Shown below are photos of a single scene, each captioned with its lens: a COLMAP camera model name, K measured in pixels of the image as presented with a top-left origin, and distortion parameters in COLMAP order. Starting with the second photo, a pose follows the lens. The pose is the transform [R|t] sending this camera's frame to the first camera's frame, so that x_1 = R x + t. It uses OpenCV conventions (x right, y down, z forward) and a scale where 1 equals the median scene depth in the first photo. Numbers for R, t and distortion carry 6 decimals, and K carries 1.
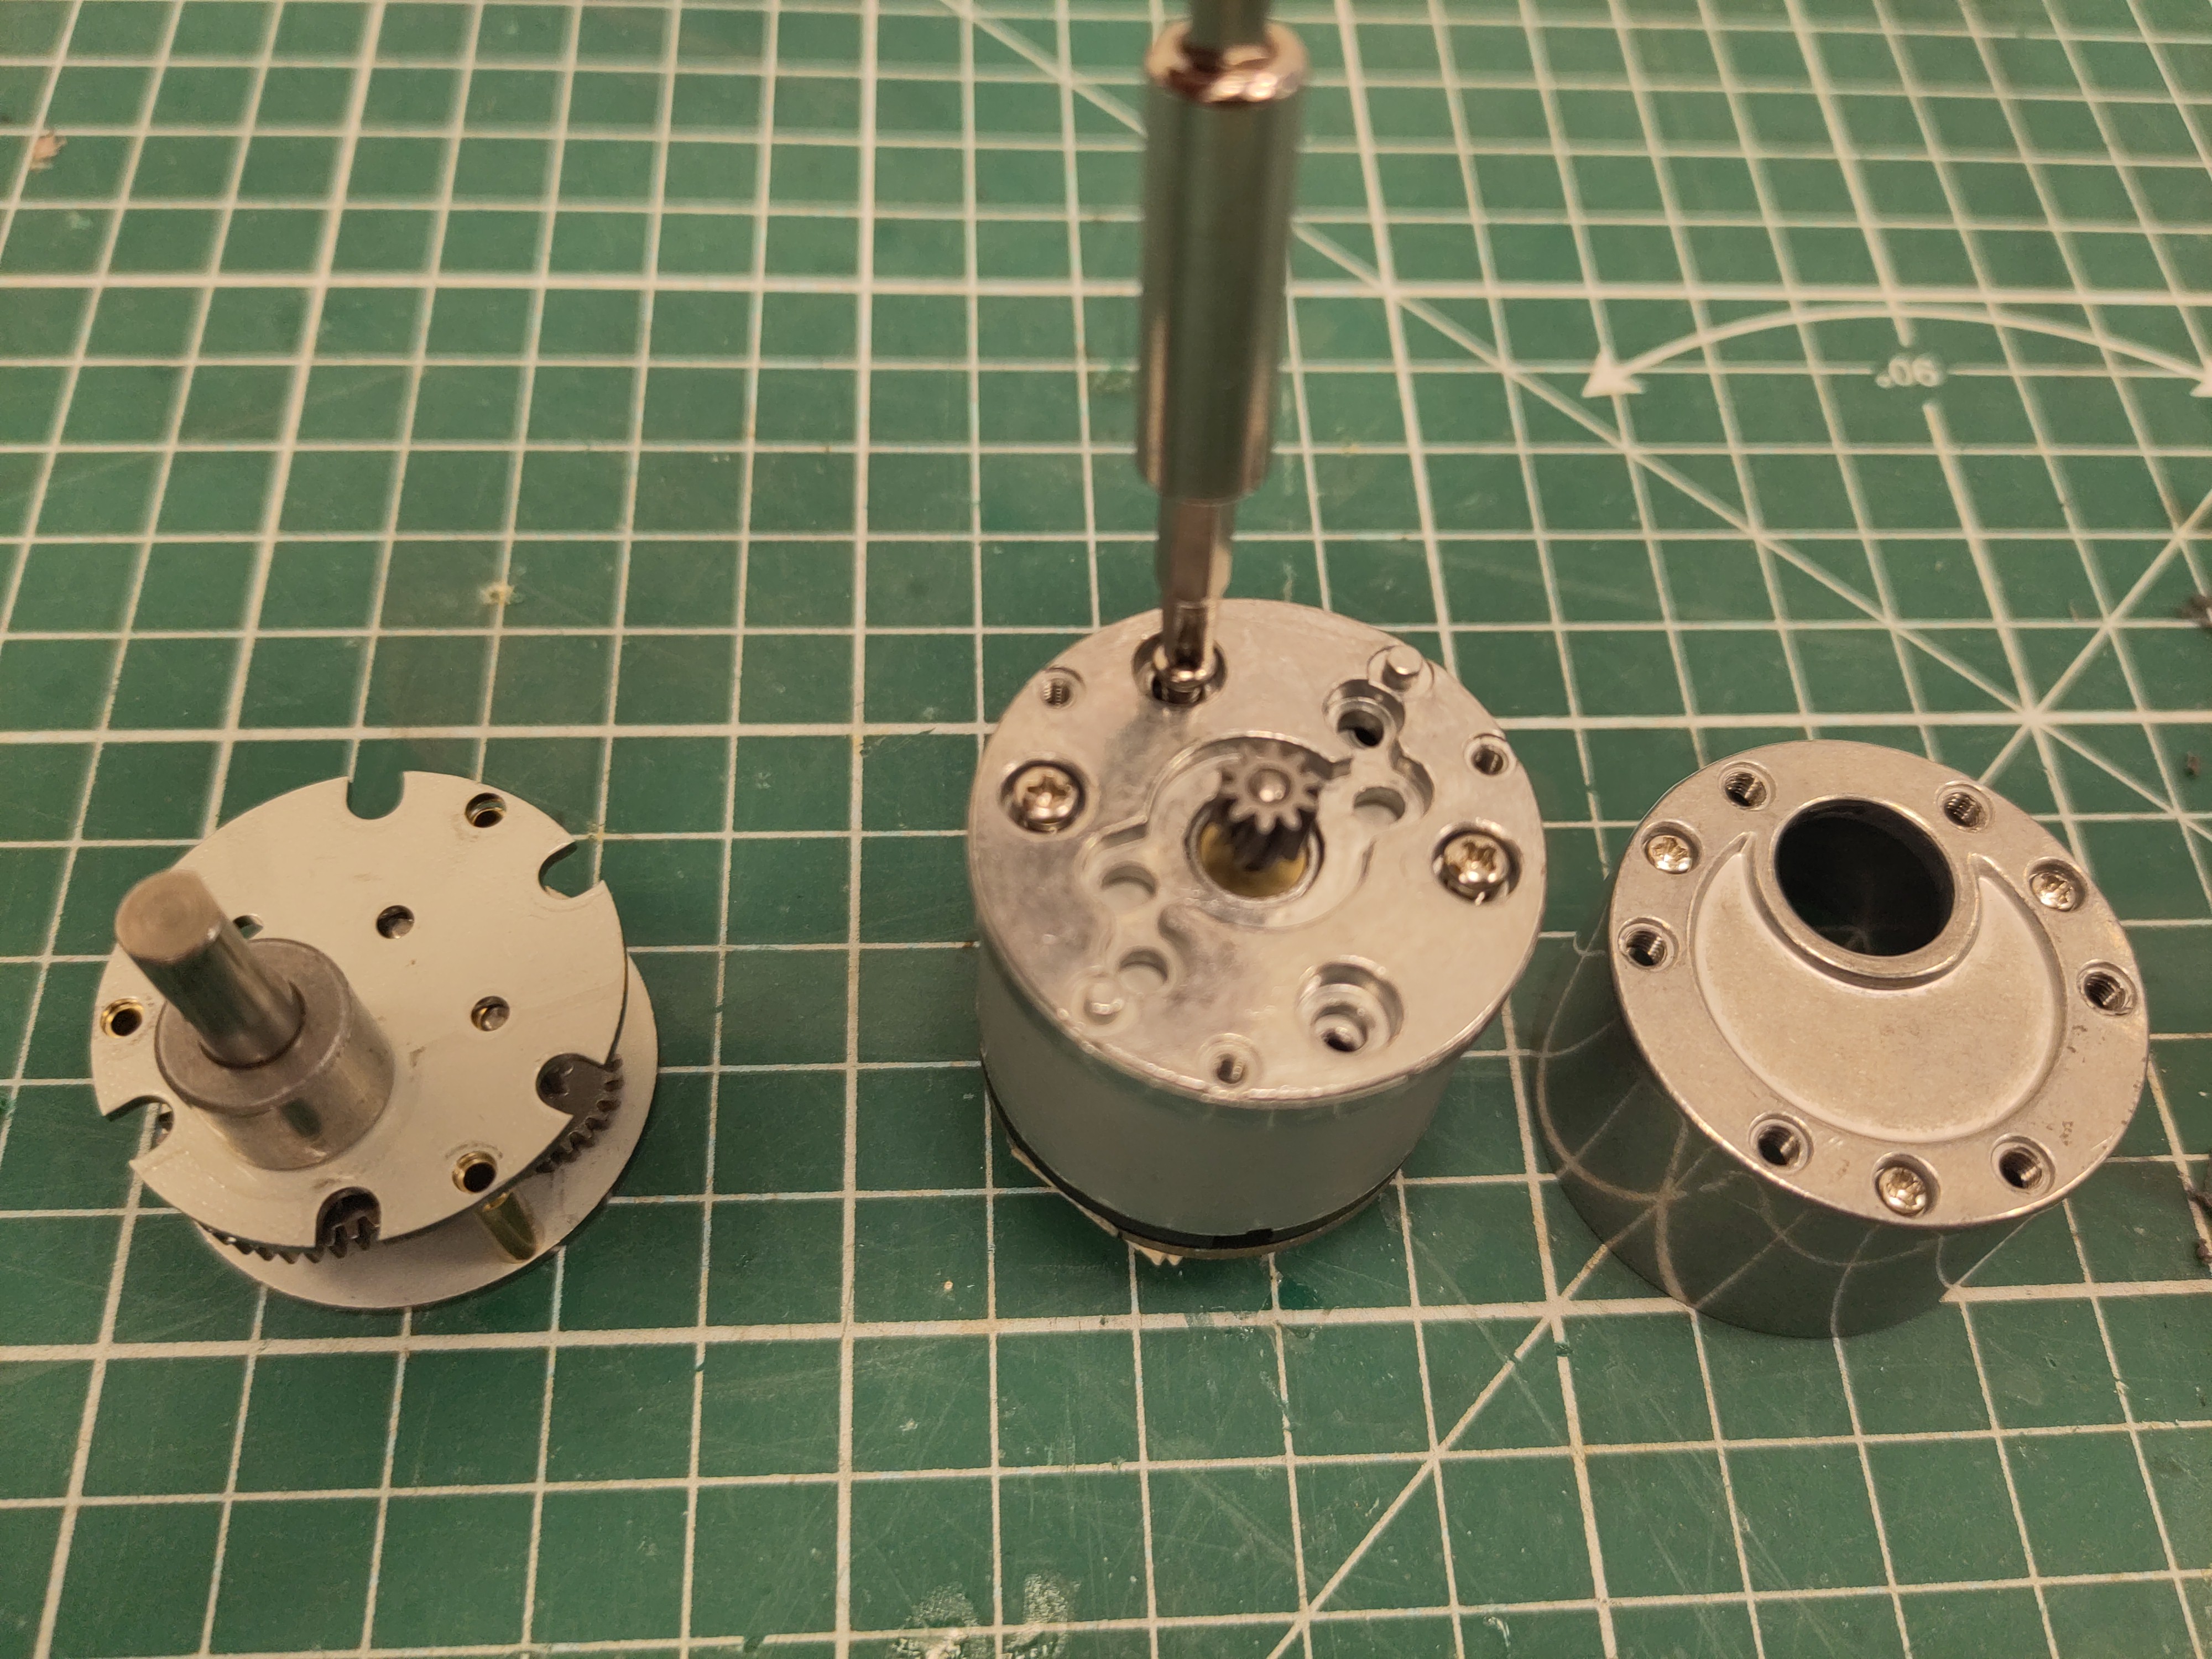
lens RADIAL K [[1939.3, 0, 1097.7], [0, 1939.3, 839.5], [0, 0, 1]] dist [0.001224, -0.041103]
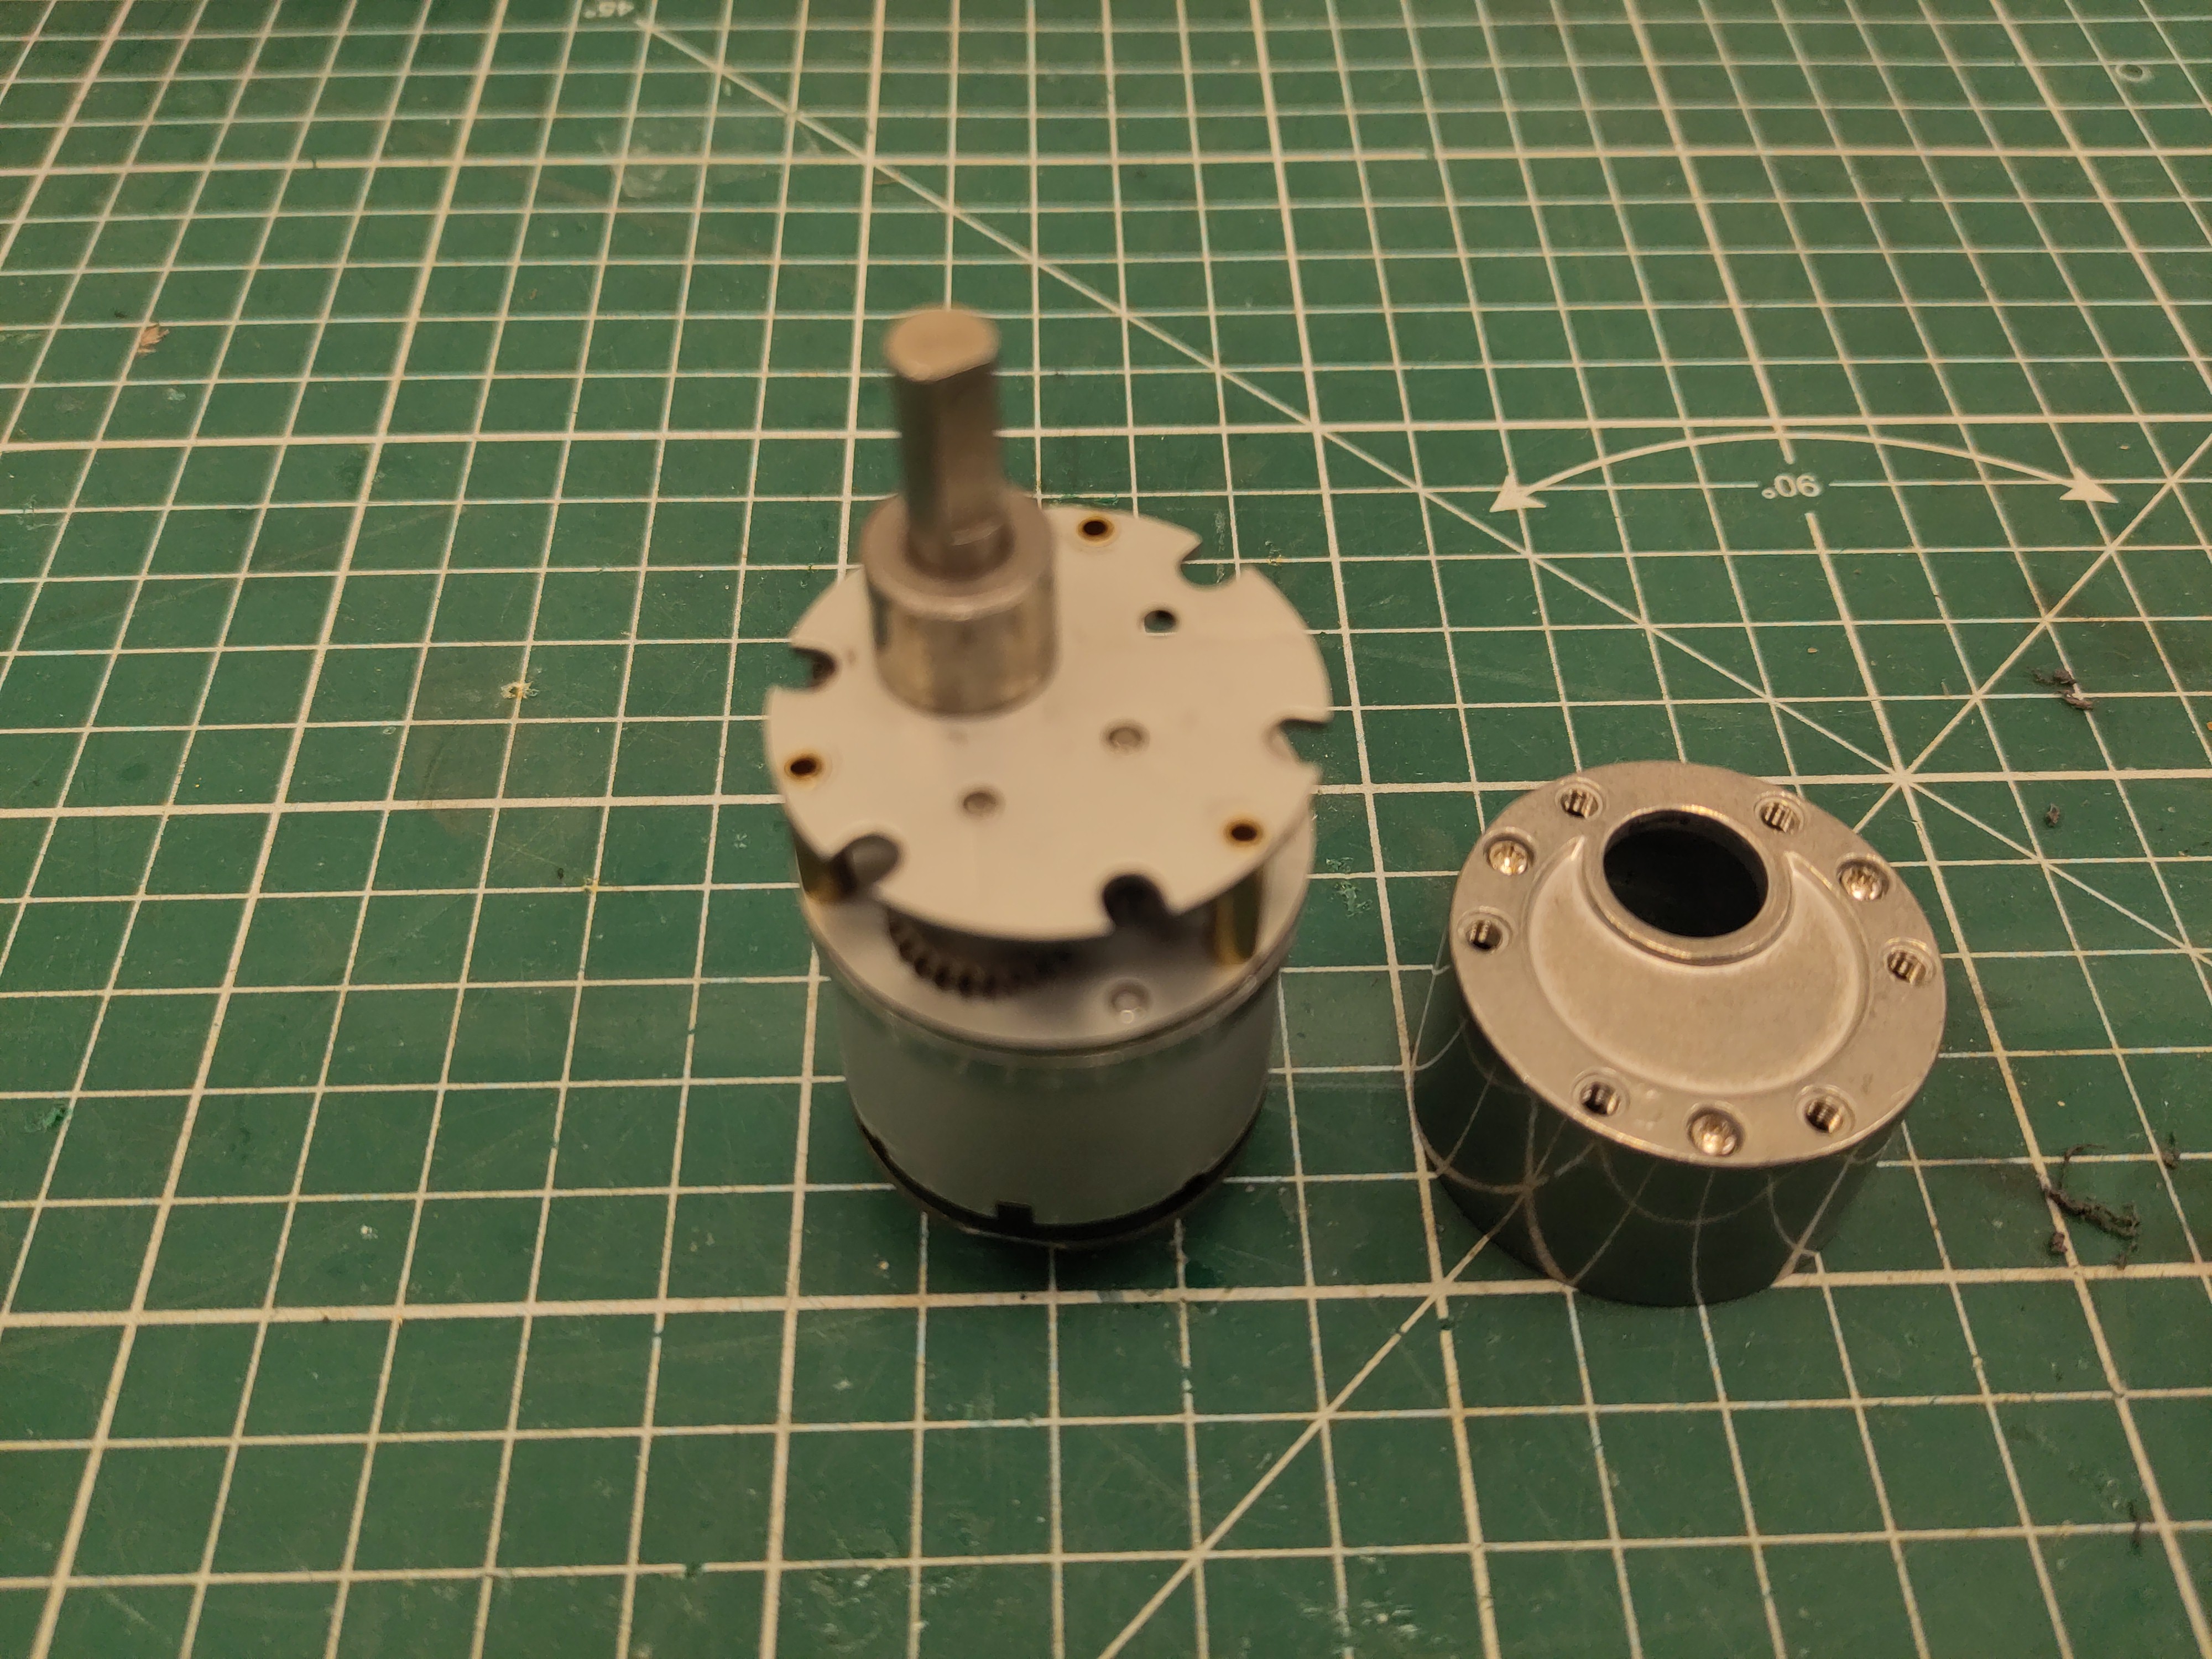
lens RADIAL K [[1939.3, 0, 1117.0], [0, 1939.3, 823.6], [0, 0, 1]] dist [0.001224, -0.041103]
pose [[0.998918, -0.020588, -0.041689, 0.103537], [0.015090, 0.991640, -0.128153, 0.117638], [0.043979, 0.127385, 0.990878, -0.124612]]
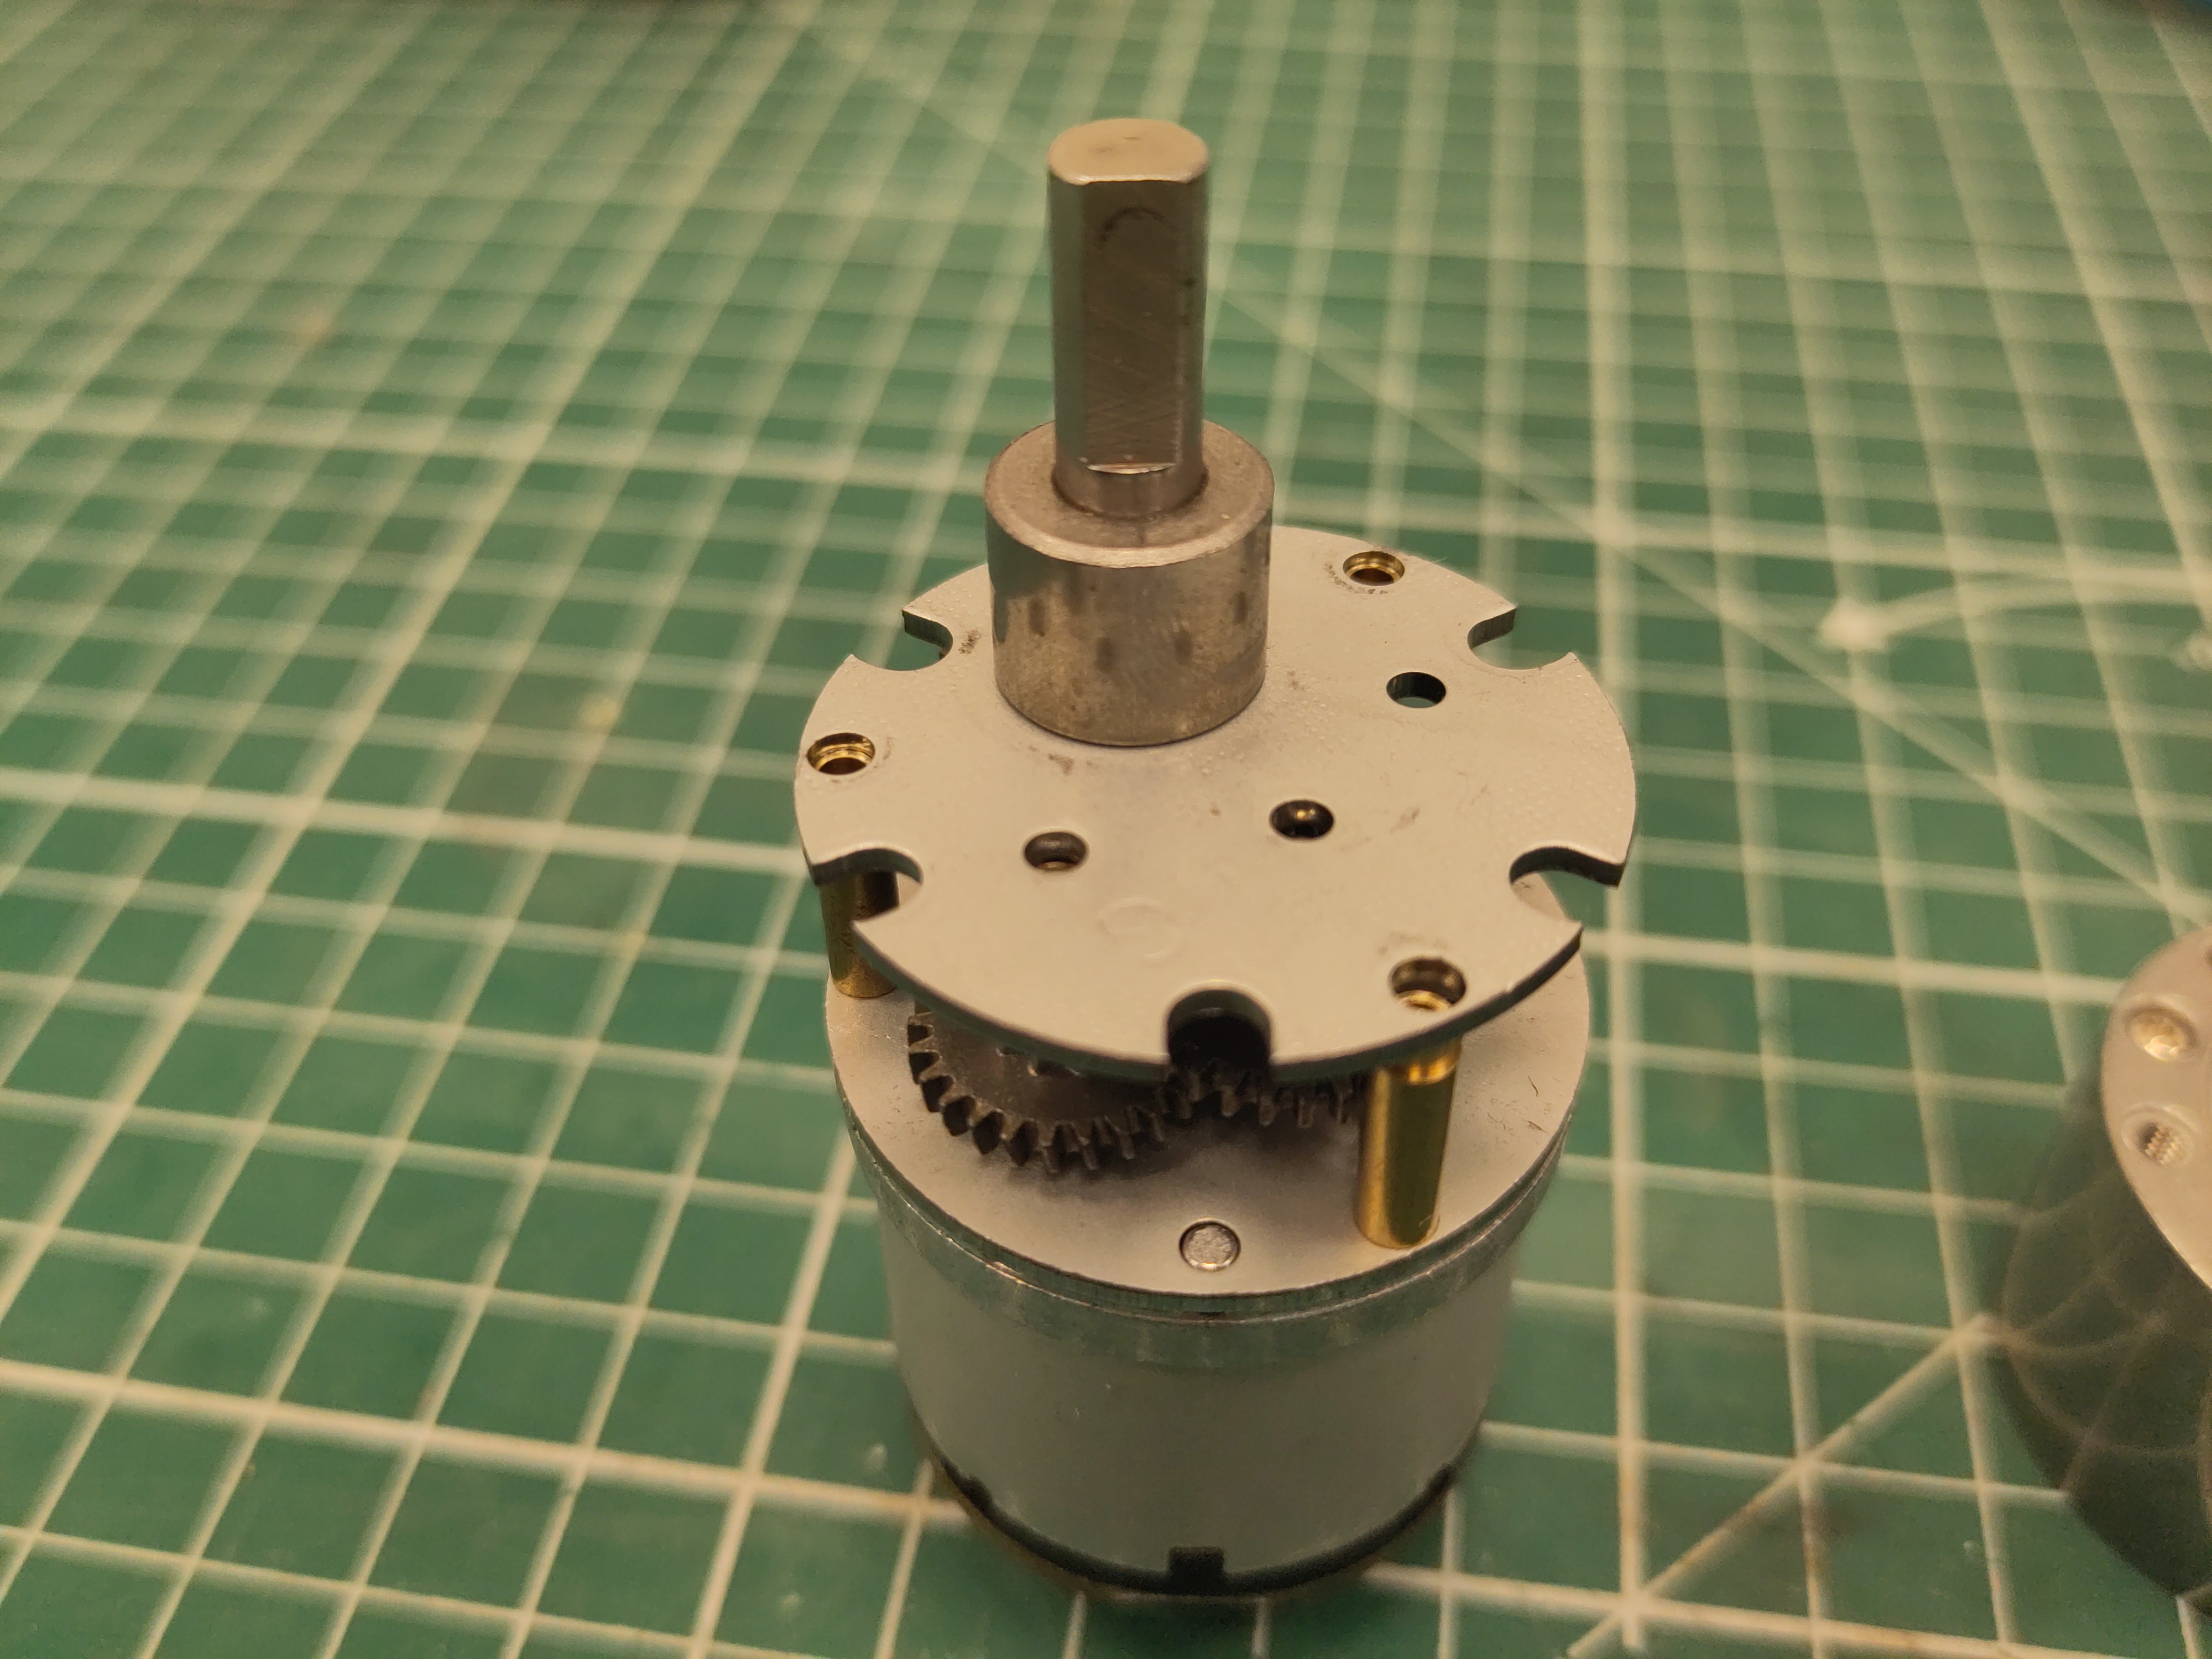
lens RADIAL K [[2045.2, 0, 1126.5], [0, 2045.2, 847.2], [0, 0, 1]] dist [-0.031863, 0.000000]
pose [[0.977396, 0.077682, -0.196628, 0.171896], [-0.125883, 0.961047, -0.246054, 0.173448], [0.169855, 0.265244, 0.949102, 0.109946]]
